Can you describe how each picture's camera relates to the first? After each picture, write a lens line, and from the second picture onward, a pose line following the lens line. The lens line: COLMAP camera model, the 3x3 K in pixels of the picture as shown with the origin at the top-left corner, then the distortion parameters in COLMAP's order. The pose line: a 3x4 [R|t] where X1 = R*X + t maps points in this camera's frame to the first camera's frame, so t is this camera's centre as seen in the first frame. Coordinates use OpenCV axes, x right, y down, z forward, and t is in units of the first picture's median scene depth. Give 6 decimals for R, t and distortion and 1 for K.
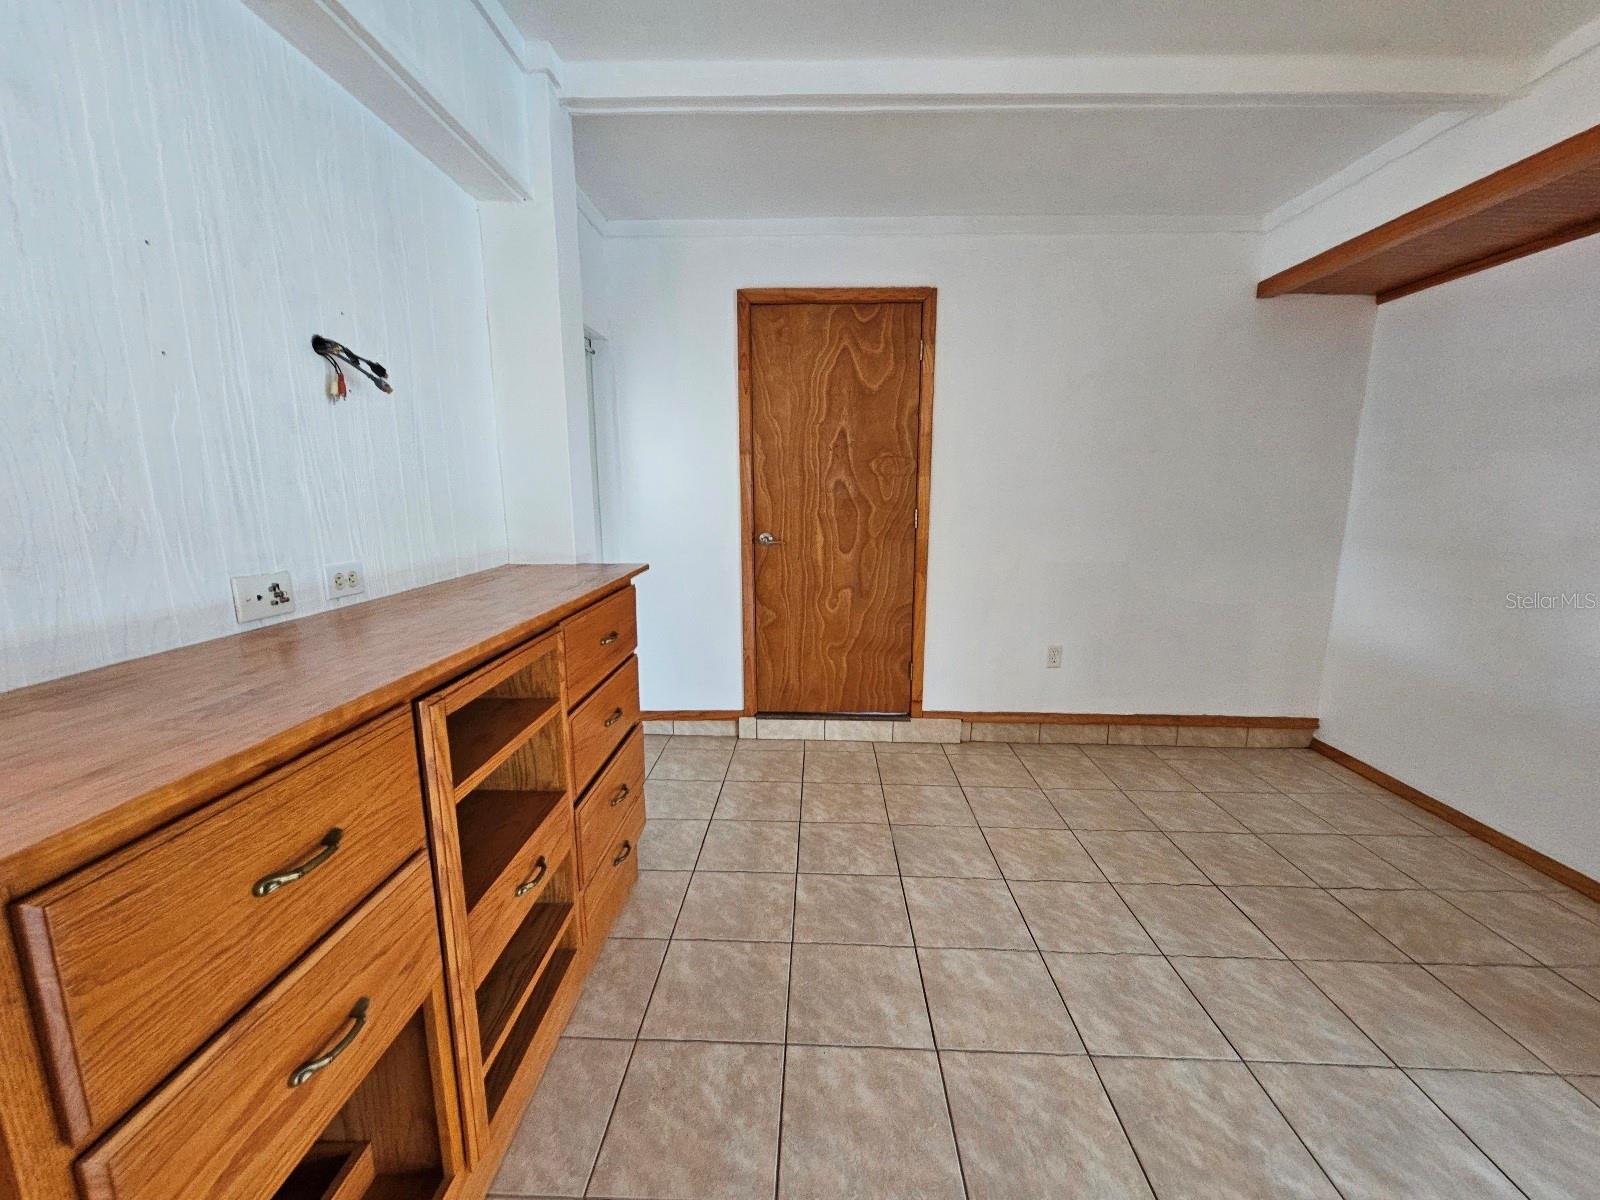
lens RADIAL K [[655.4, 0, 811.0], [0, 655.4, 619.5], [0, 0, 1]] dist [-0.005947, 0.003152]
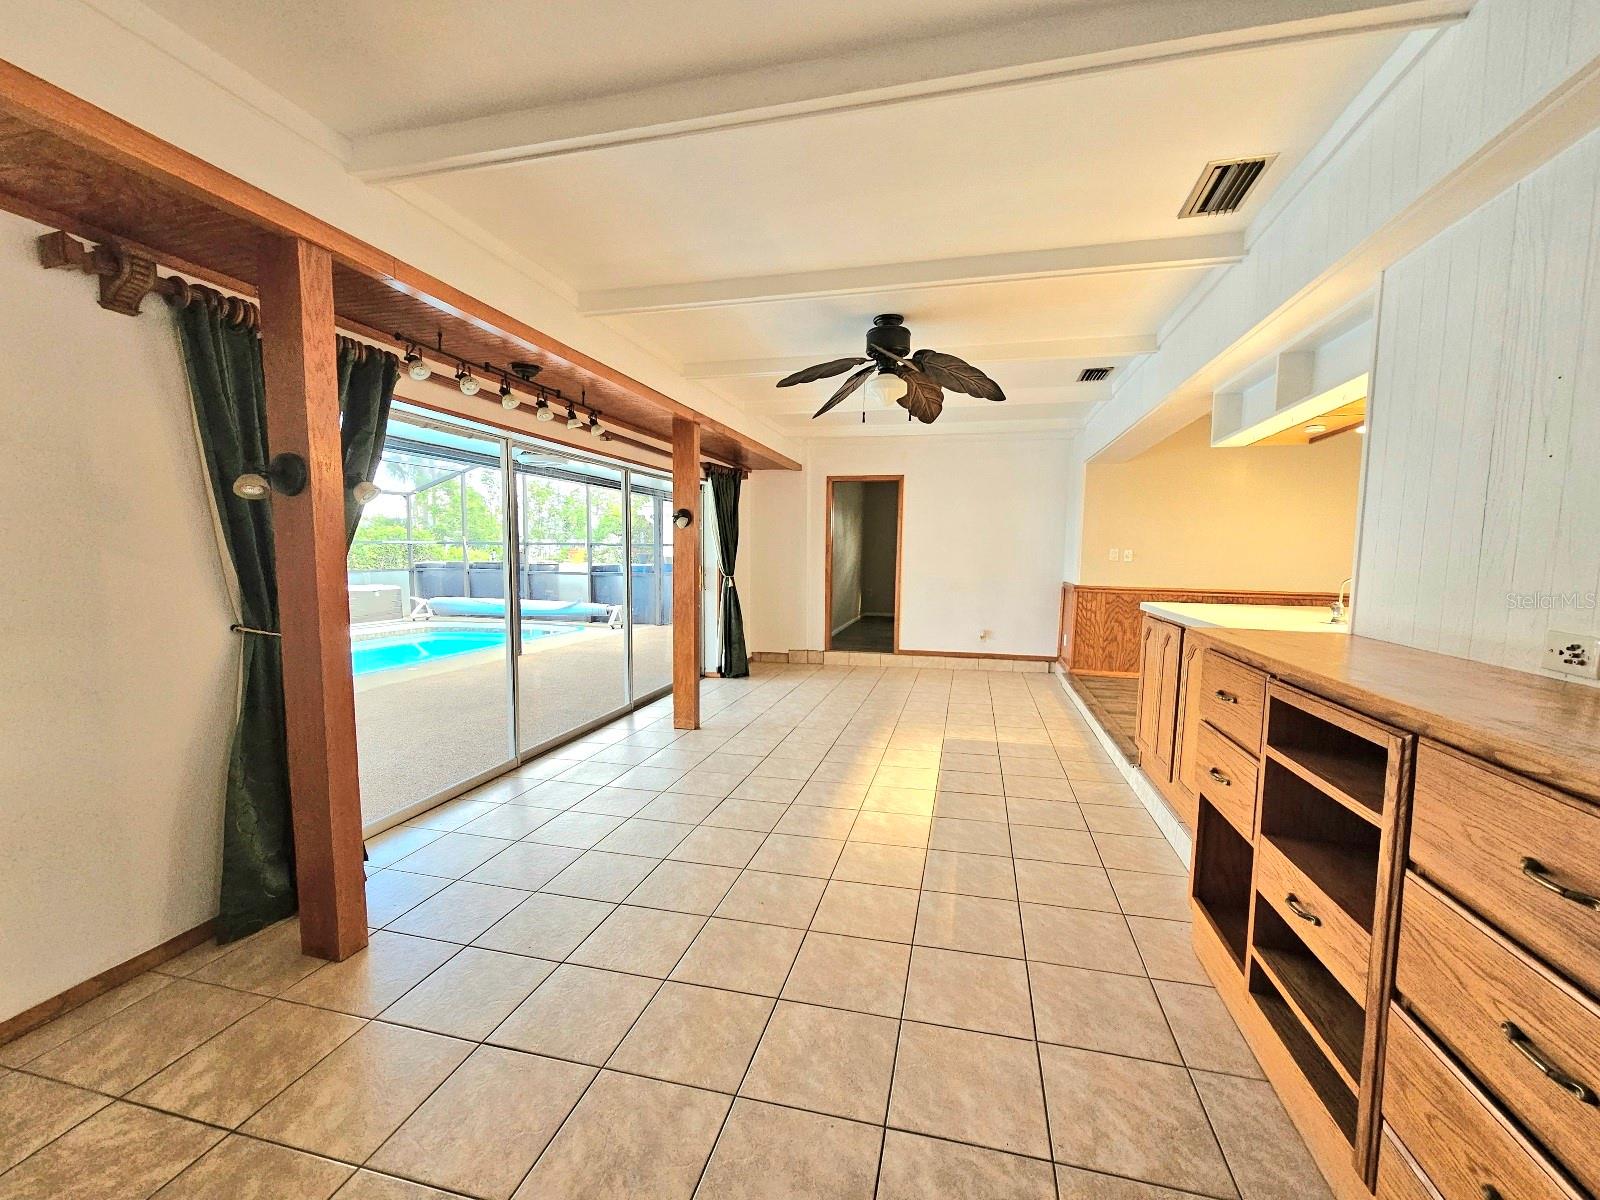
lens RADIAL K [[655.4, 0, 804.9], [0, 655.4, 606.8], [0, 0, 1]] dist [-0.005947, 0.003152]
pose [[-0.973778, -0.032172, 0.225212, 0.057640], [0.032446, 0.960190, 0.277456, -0.168877], [-0.225173, 0.277488, -0.933969, 0.850417]]
